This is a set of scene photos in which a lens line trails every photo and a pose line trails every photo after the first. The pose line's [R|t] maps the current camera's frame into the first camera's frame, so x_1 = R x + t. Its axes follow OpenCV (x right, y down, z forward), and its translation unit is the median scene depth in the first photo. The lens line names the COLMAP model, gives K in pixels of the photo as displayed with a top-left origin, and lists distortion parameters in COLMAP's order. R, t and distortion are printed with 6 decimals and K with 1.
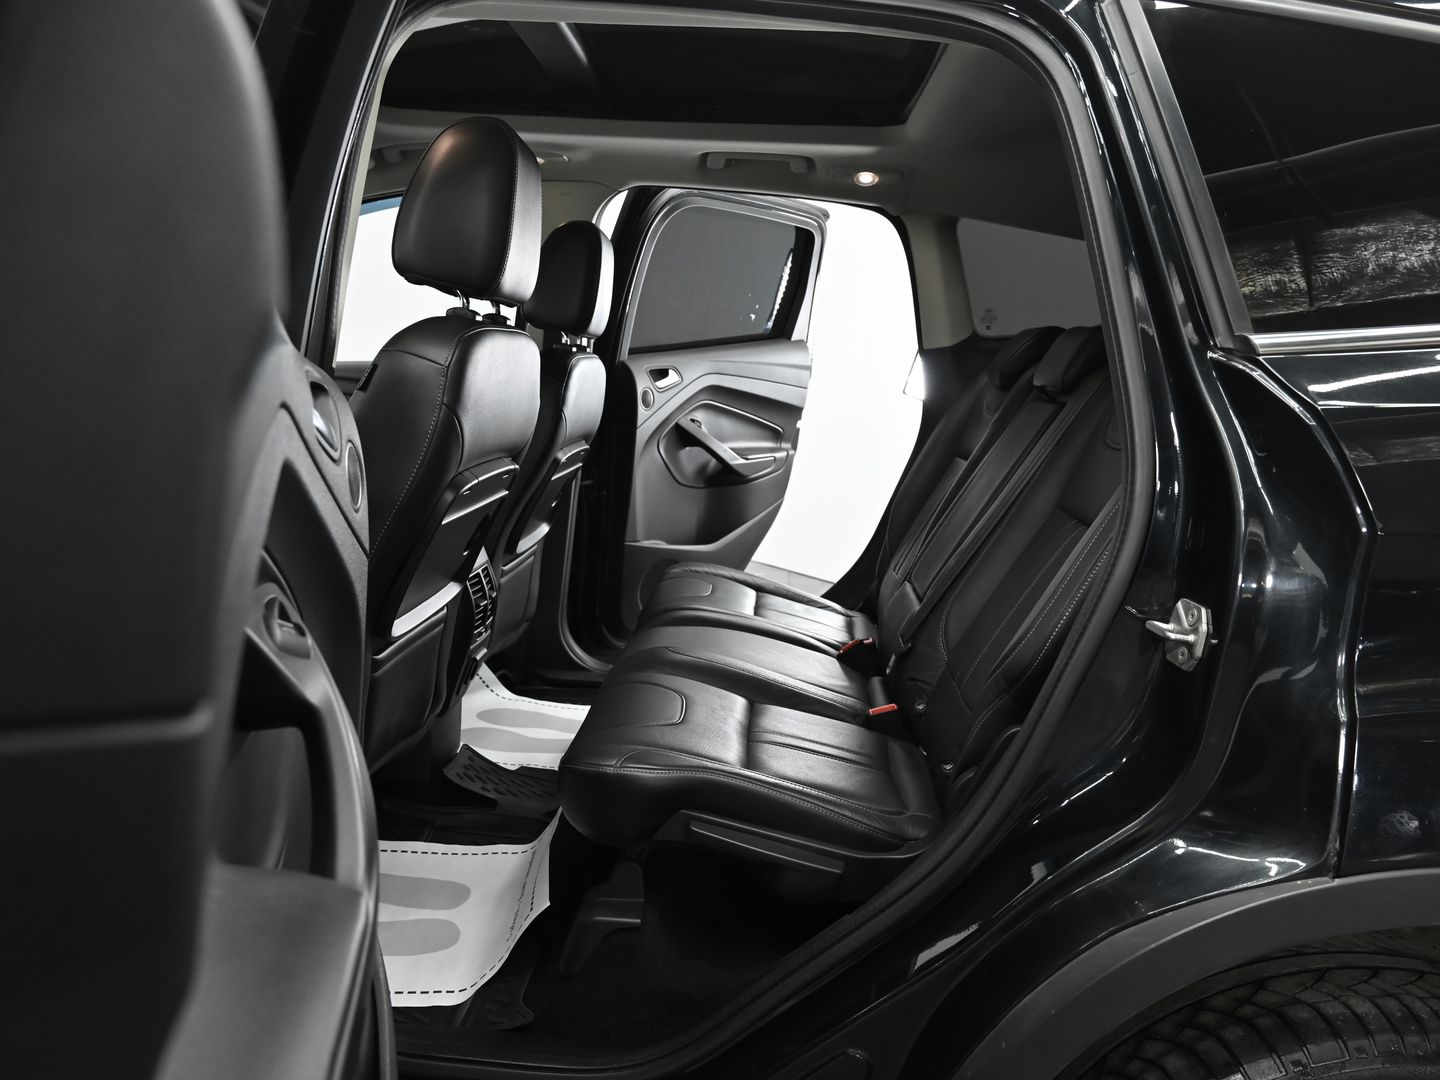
lens RADIAL K [[1045.3, 0, 720.0], [0, 1045.3, 540.0], [0, 0, 1]] dist [-0.033618, 0.002936]
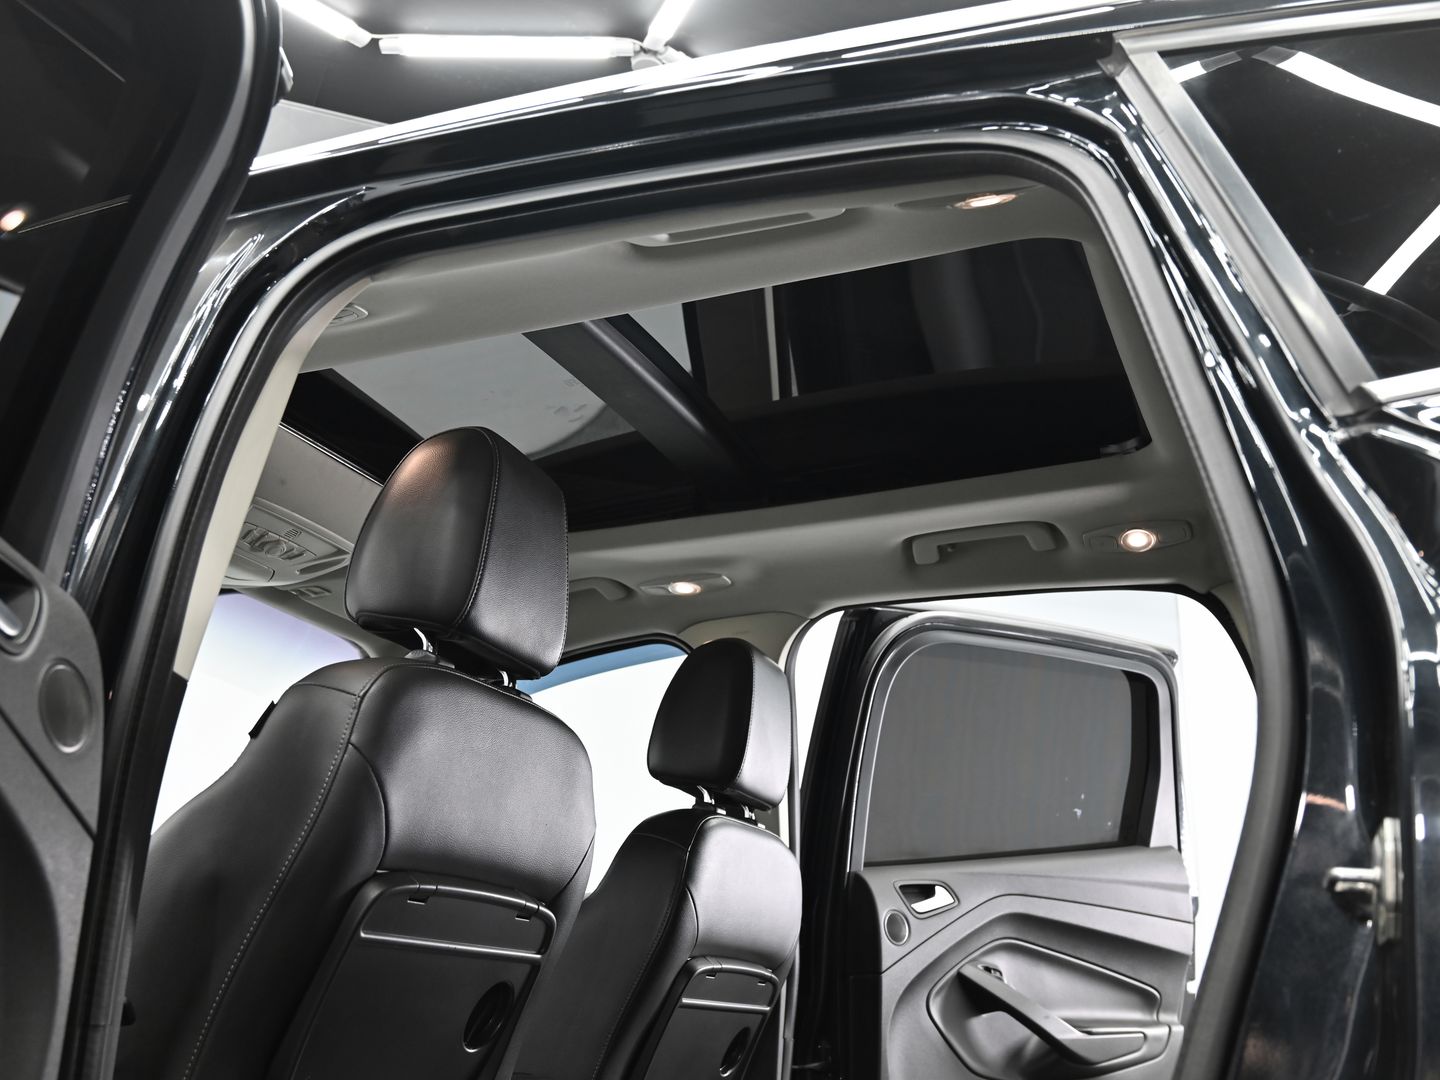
lens RADIAL K [[1547.1, 0, 720.0], [0, 1547.1, 540.0], [0, 0, 1]] dist [0.012437, 0.012375]
pose [[0.952321, -0.149770, -0.265808, 0.108852], [0.008569, 0.884007, -0.467395, 0.094382], [0.304978, 0.442833, 0.843142, 0.036906]]
